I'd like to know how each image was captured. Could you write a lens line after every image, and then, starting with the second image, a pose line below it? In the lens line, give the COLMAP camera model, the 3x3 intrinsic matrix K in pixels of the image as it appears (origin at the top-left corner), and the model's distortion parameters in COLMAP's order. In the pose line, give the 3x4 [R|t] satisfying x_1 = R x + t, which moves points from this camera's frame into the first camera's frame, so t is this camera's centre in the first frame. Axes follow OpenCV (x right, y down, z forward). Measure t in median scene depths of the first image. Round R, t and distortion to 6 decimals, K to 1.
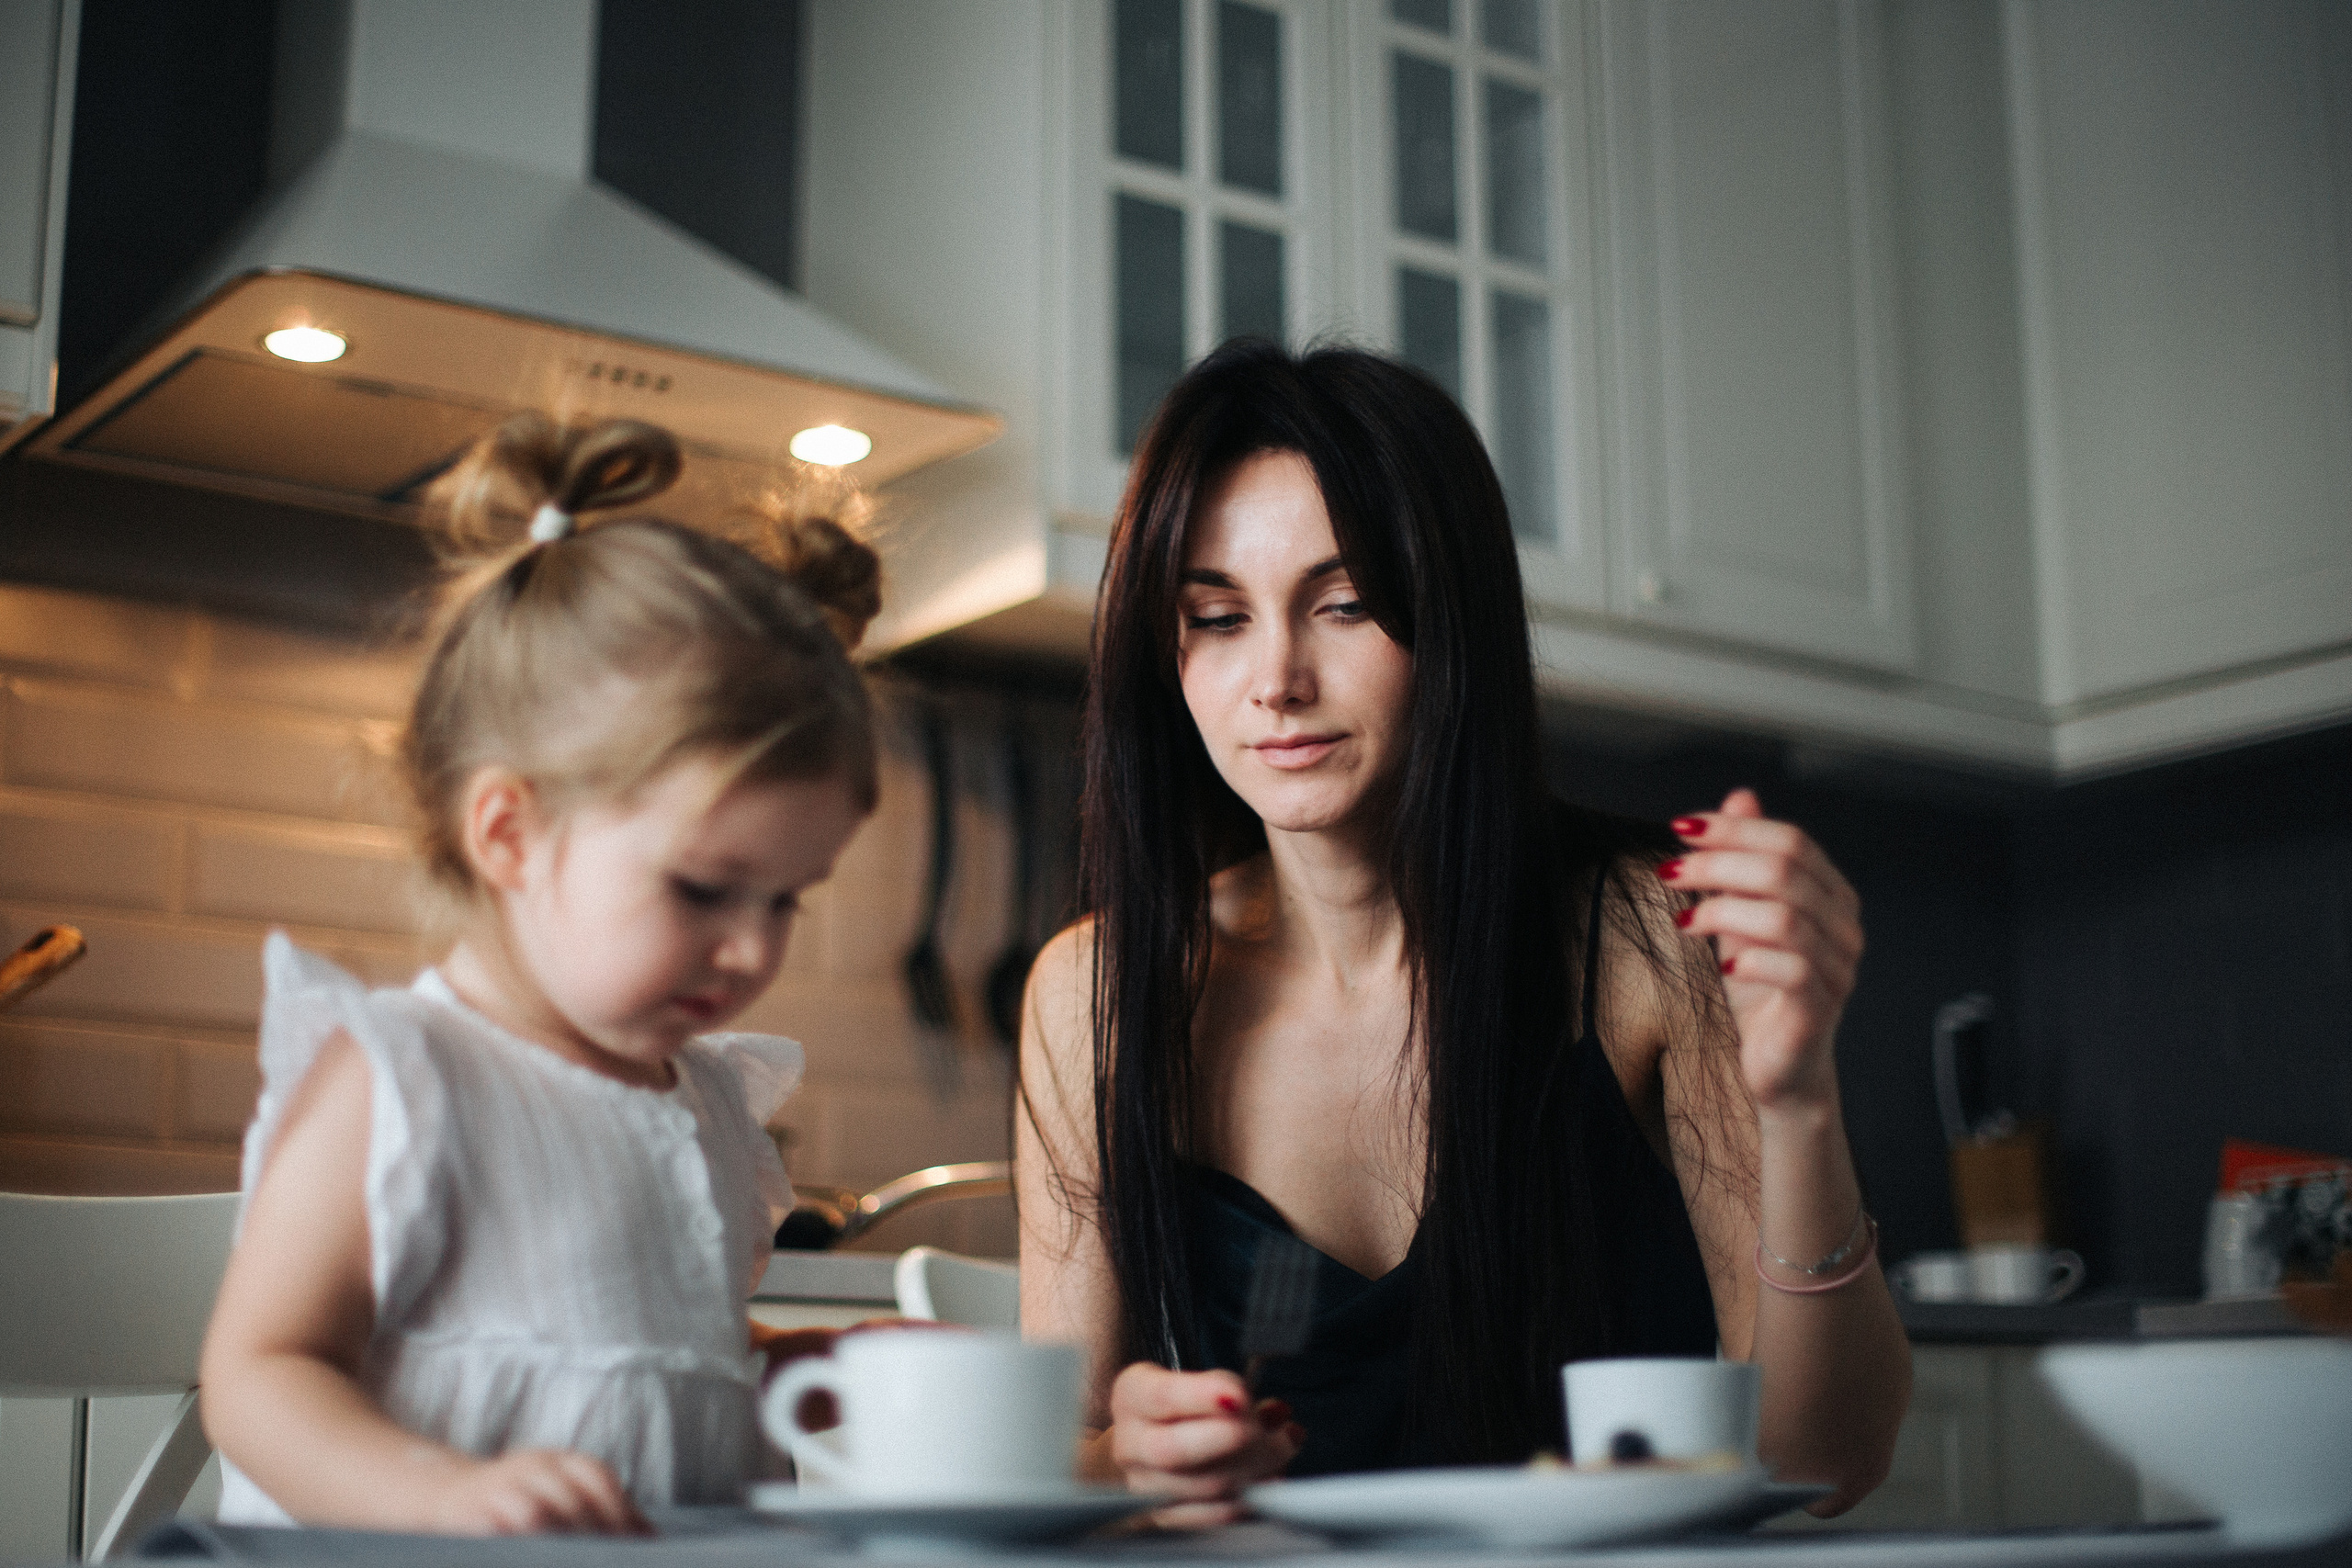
lens RADIAL K [[3453.7, 0, 1176.0], [0, 3453.7, 784.0], [0, 0, 1]] dist [-0.102038, -0.060982]
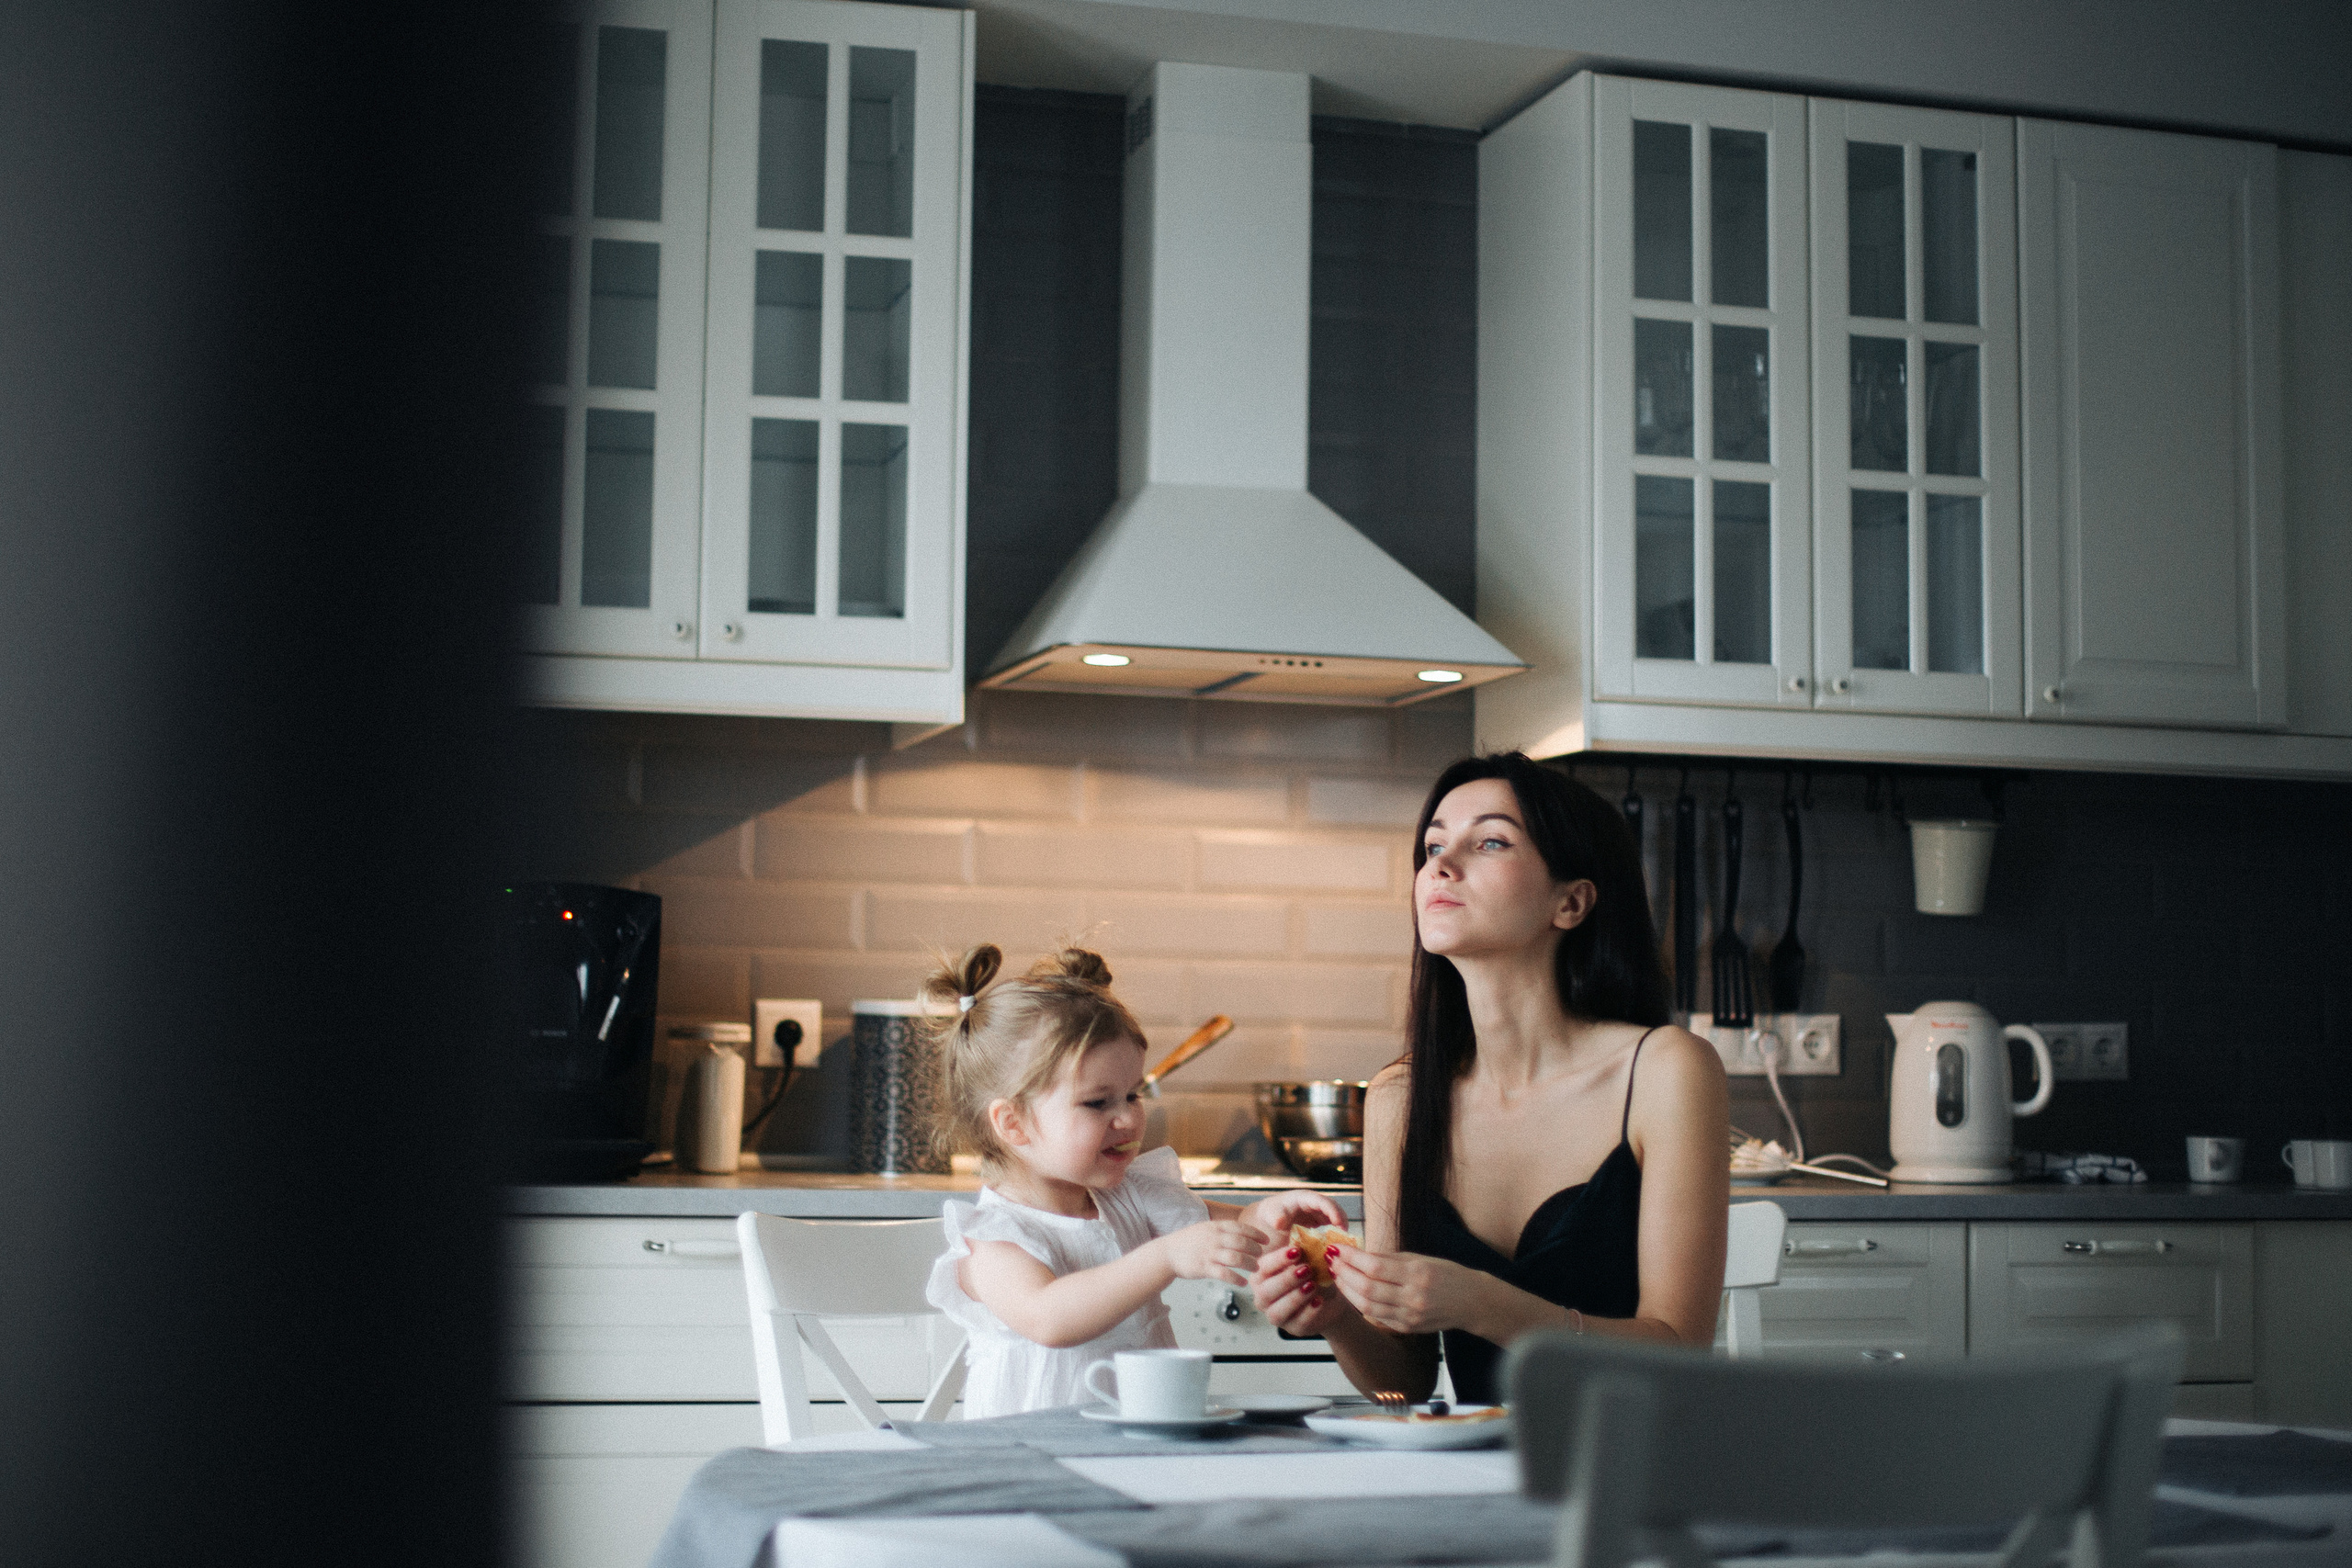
lens RADIAL K [[3453.7, 0, 1176.0], [0, 3453.7, 784.0], [0, 0, 1]] dist [-0.102038, -0.060982]
pose [[0.936683, -0.014209, -0.349890, 0.344010], [0.052655, 0.993531, 0.100615, -0.213575], [0.346197, -0.112668, 0.931372, -0.547317]]
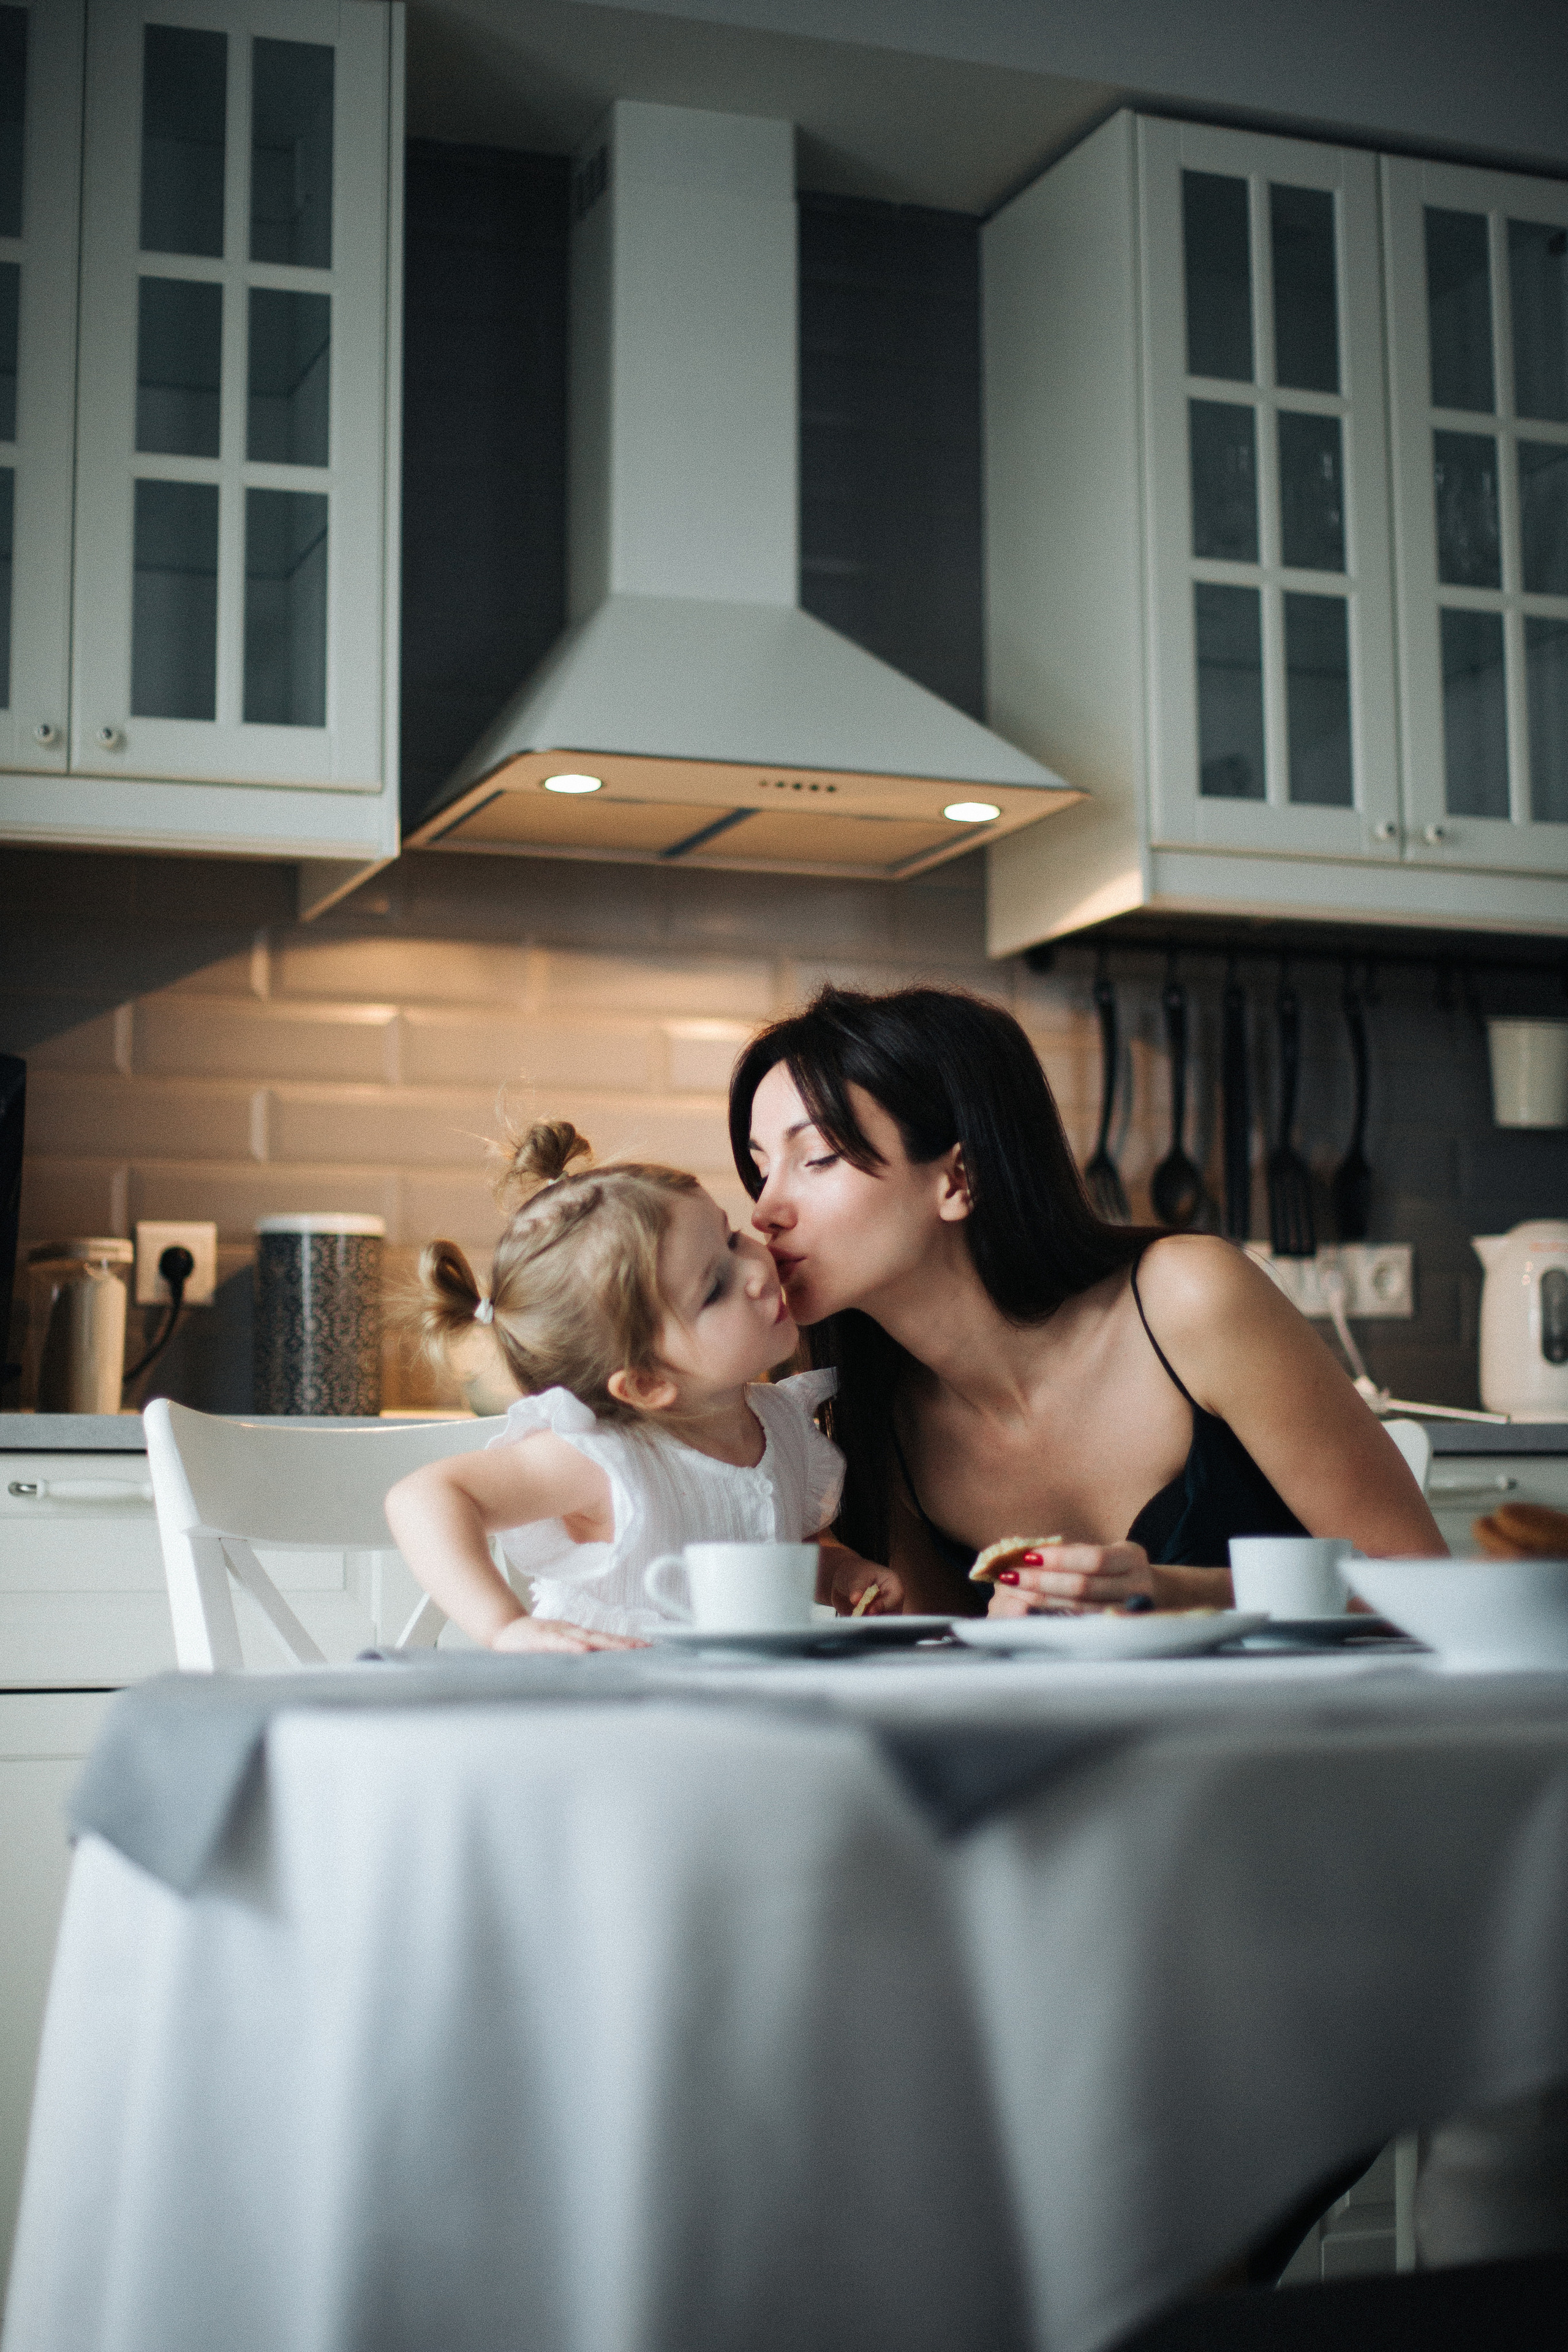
lens RADIAL K [[3454.0, 0, 784.0], [0, 3454.0, 1176.0], [0, 0, 1]] dist [-0.102038, -0.060982]
pose [[0.962635, -0.027048, -0.269448, 0.184379], [0.054416, 0.994025, 0.094623, -0.087086], [0.265279, -0.105750, 0.958355, -0.313556]]
